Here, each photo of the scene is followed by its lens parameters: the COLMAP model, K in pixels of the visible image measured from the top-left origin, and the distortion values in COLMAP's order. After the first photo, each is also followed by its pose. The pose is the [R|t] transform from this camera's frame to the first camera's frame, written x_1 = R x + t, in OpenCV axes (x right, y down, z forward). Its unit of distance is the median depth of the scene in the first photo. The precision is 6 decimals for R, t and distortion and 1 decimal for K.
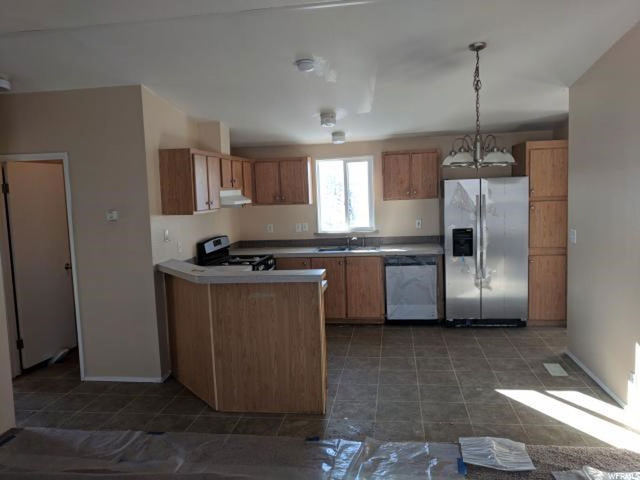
lens RADIAL K [[488.1, 0, 320.0], [0, 488.1, 240.0], [0, 0, 1]] dist [-0.008314, -0.004262]
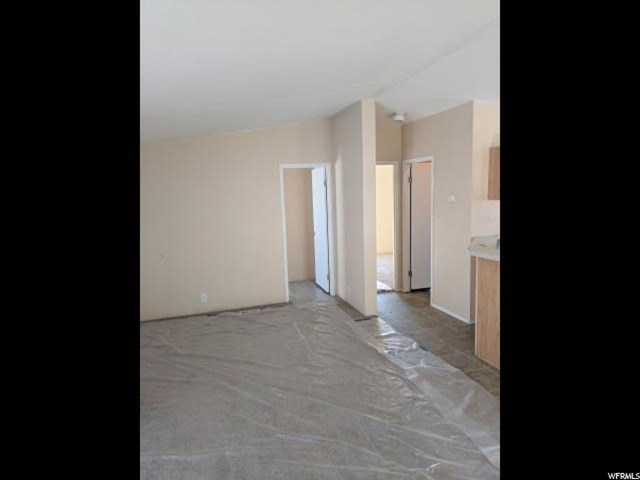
lens RADIAL K [[361.8, 0, 320.0], [0, 361.8, 240.0], [0, 0, 1]] dist [-0.000959, -0.000181]
pose [[0.446824, 0.141698, -0.883329, 0.279528], [-0.073012, 0.989859, 0.121854, -0.024387], [0.891637, 0.010046, 0.452639, 0.143135]]
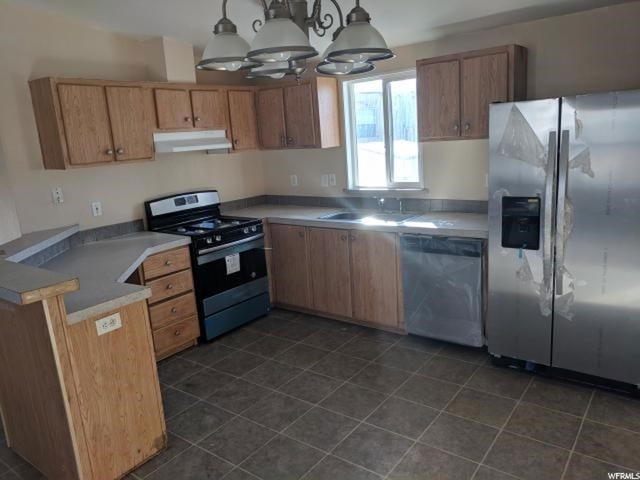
lens RADIAL K [[488.1, 0, 320.0], [0, 488.1, 240.0], [0, 0, 1]] dist [-0.008314, -0.004262]
pose [[0.876902, 0.084885, -0.473114, 0.355079], [-0.020762, 0.990053, 0.139152, -0.045895], [0.480220, -0.112200, 0.869943, 0.432988]]
